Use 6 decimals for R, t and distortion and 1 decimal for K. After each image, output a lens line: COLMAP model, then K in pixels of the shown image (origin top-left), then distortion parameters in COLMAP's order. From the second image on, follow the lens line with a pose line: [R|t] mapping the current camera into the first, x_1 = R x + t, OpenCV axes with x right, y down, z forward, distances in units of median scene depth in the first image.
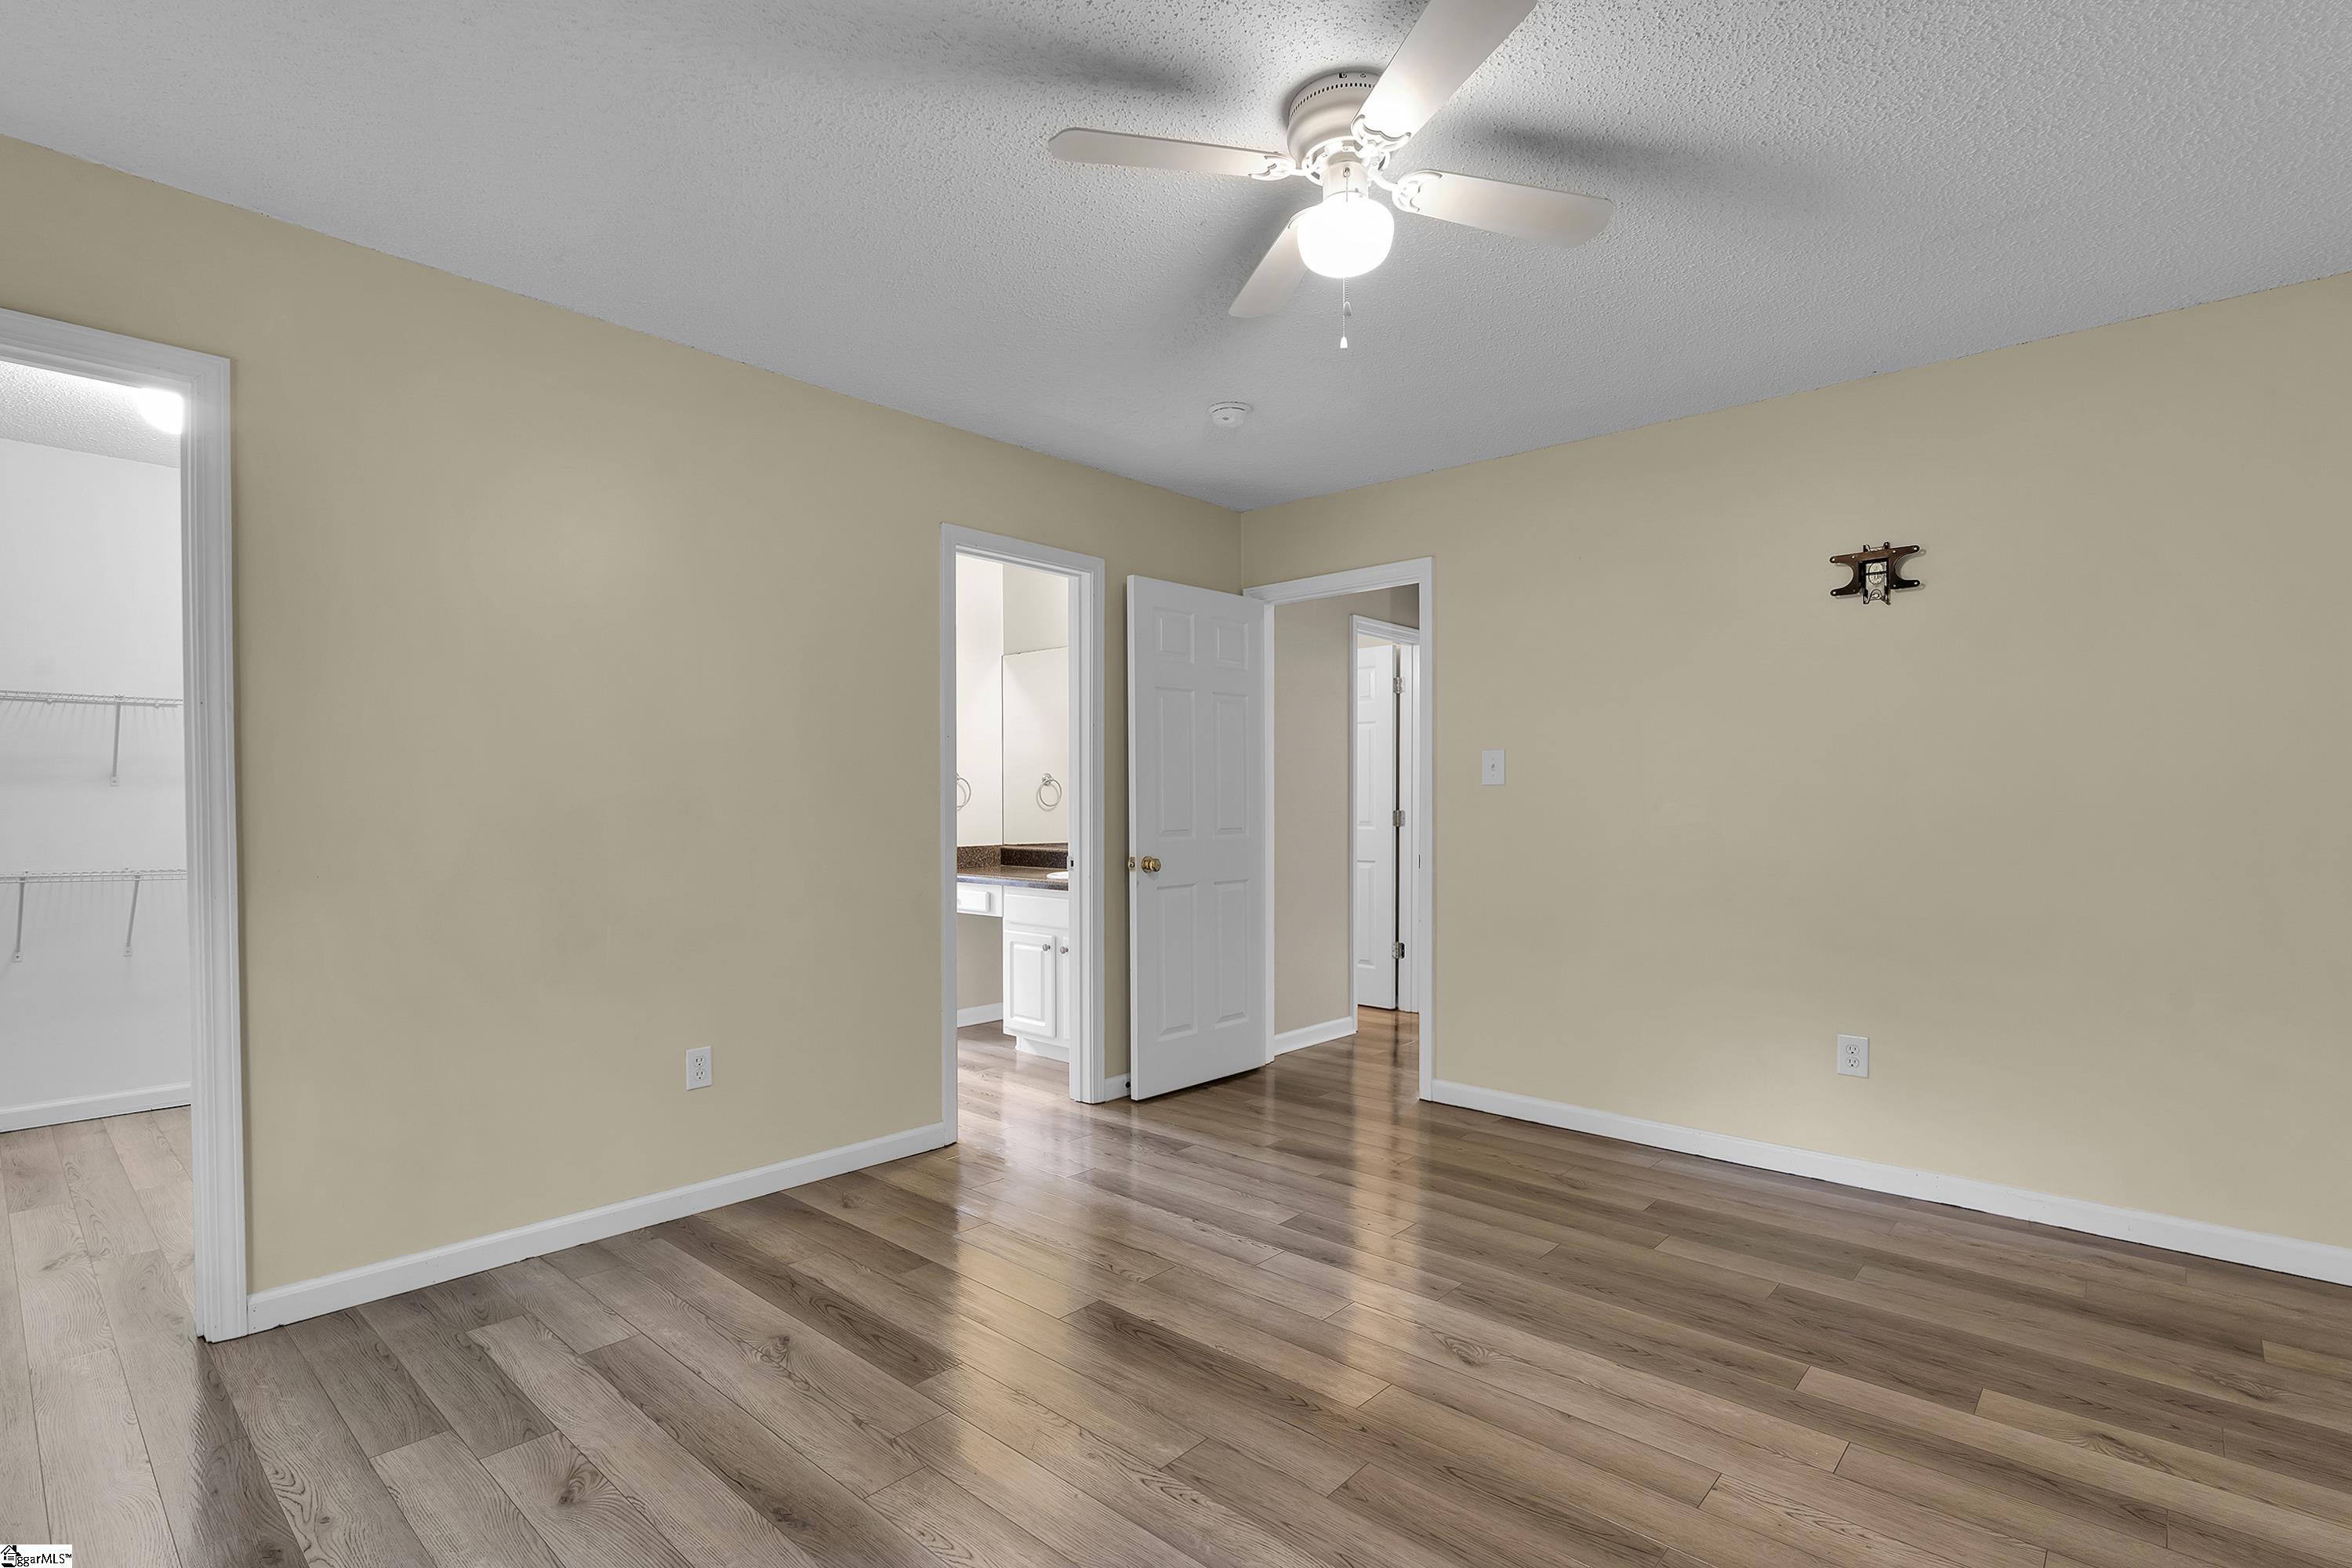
lens RADIAL K [[1097.5, 0, 1176.0], [0, 1097.5, 784.0], [0, 0, 1]] dist [0.001559, 0.000299]
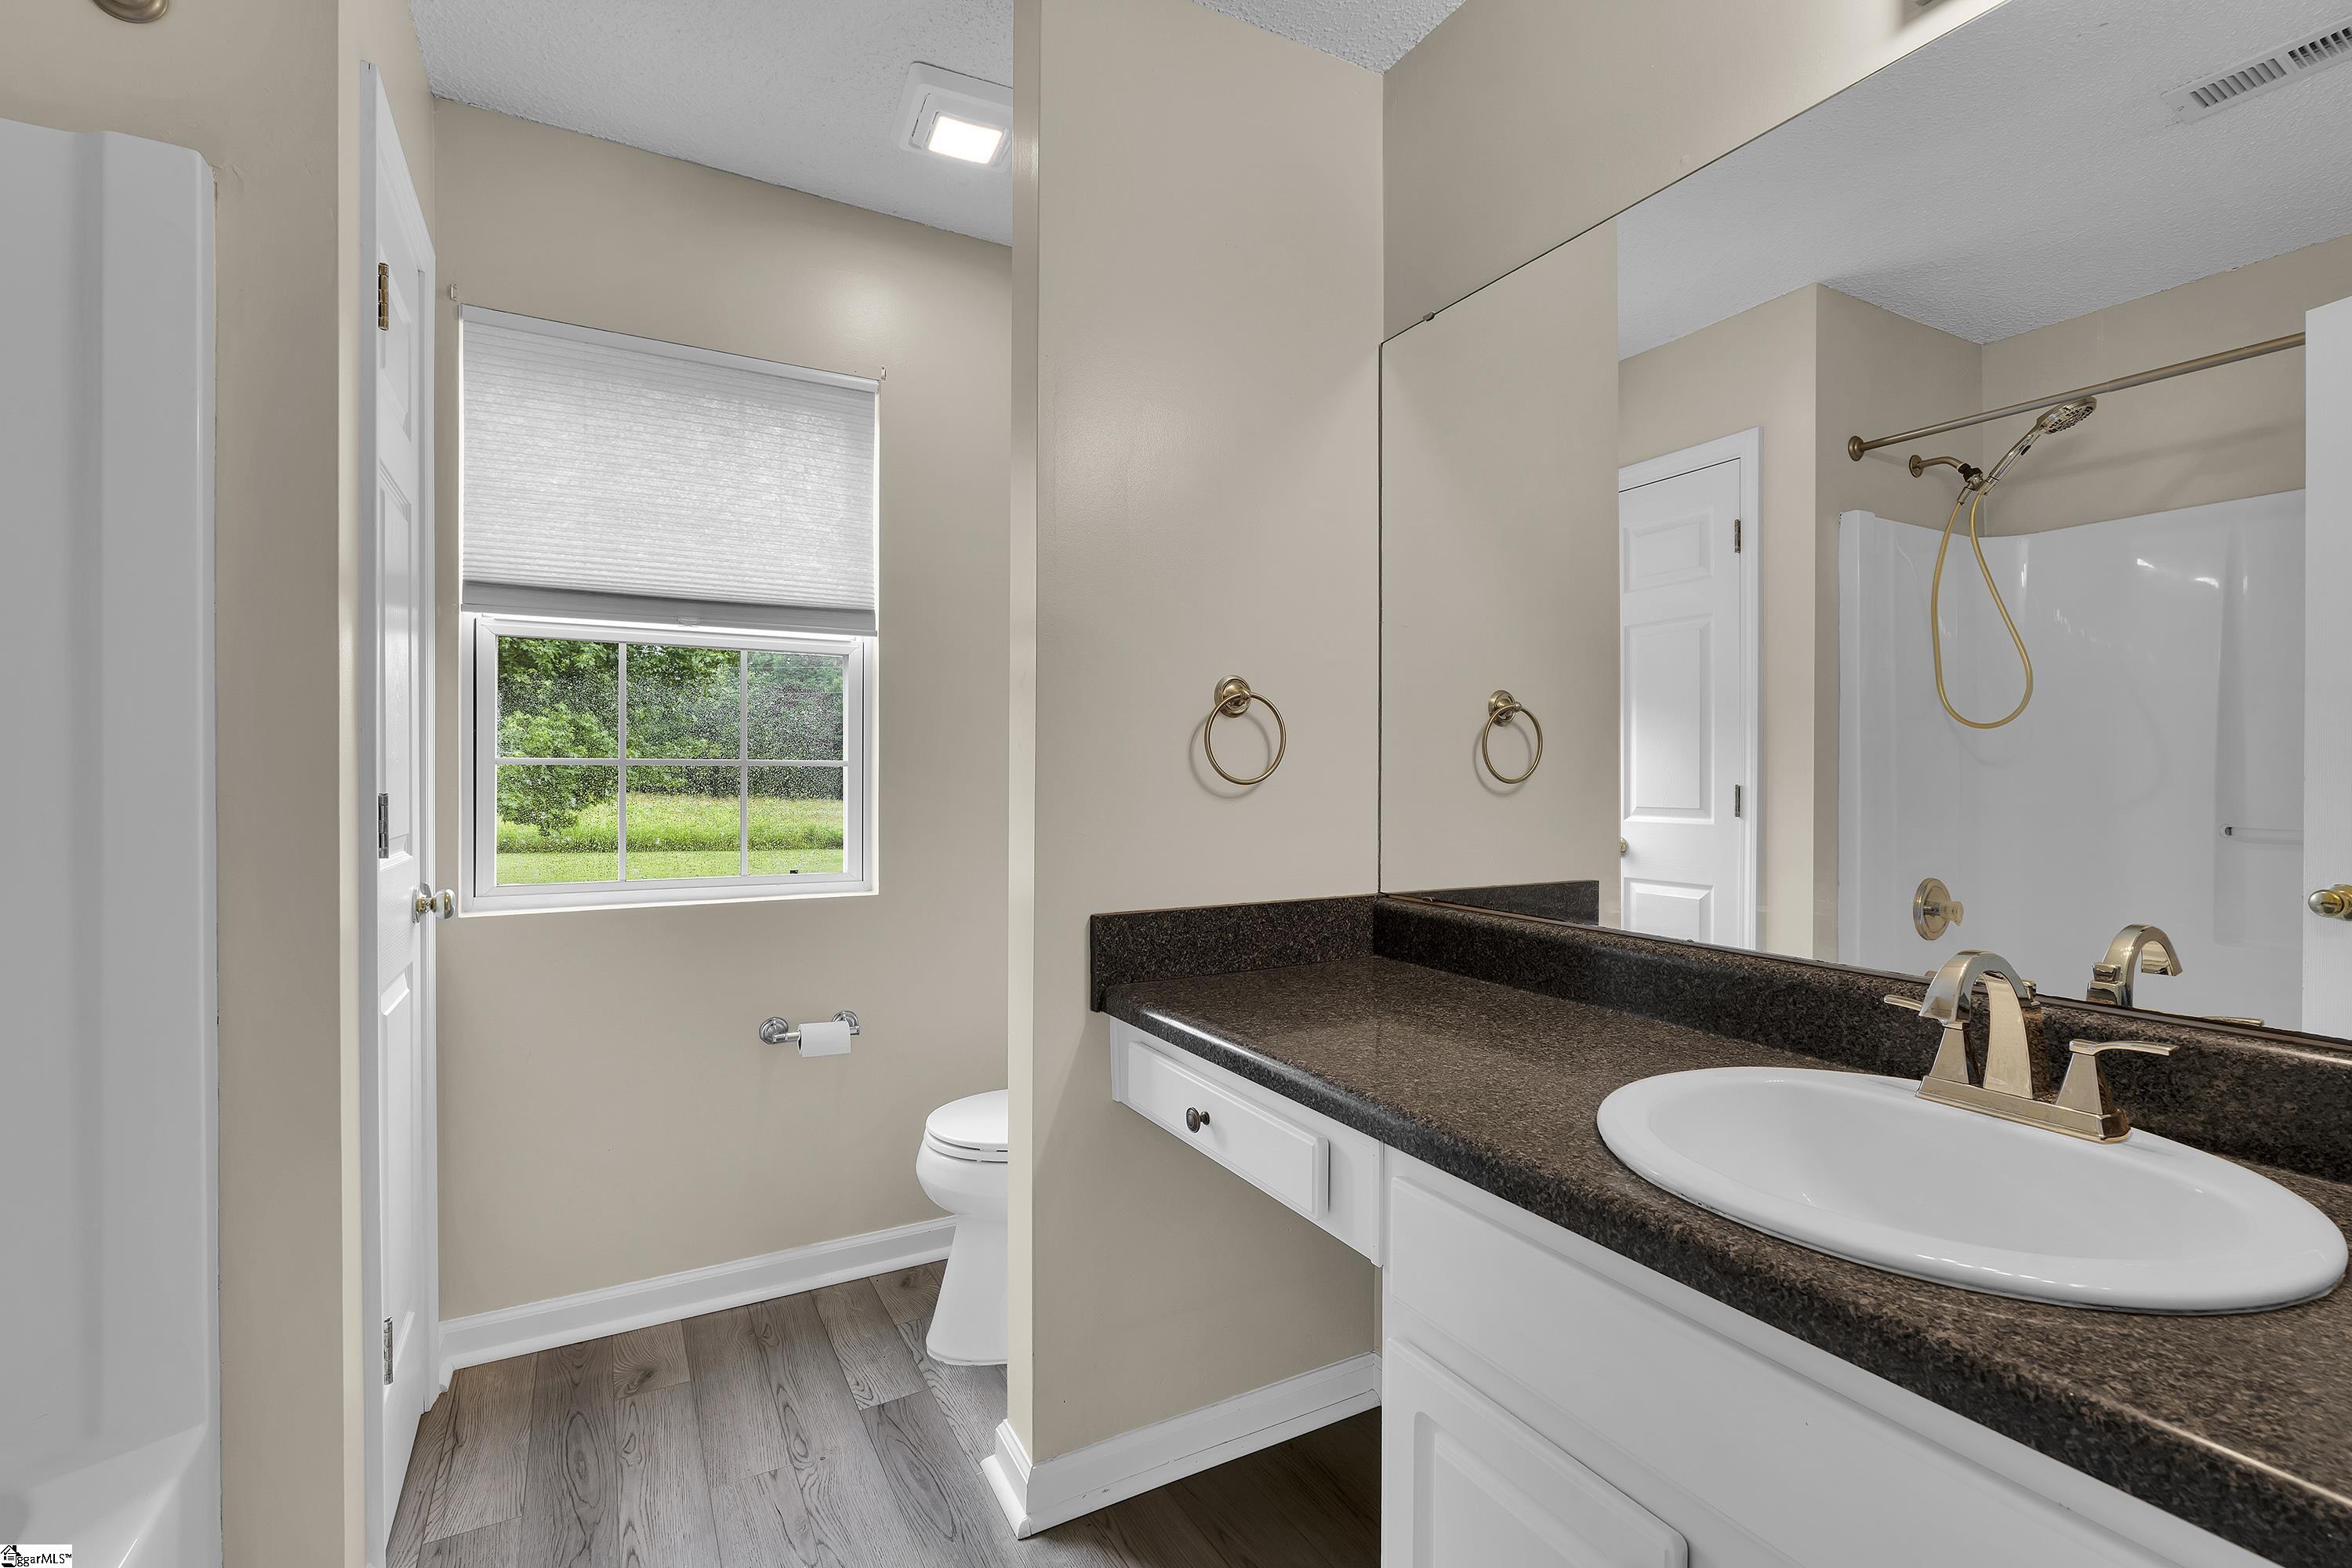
lens RADIAL K [[1048.3, 0, 1191.6], [0, 1048.3, 776.4], [0, 0, 1]] dist [-0.000913, 0.000085]
pose [[0.947193, 0.008049, -0.320563, -0.228326], [-0.001501, 0.999785, 0.020669, 0.024062], [0.320660, -0.019096, 0.947002, 1.413147]]
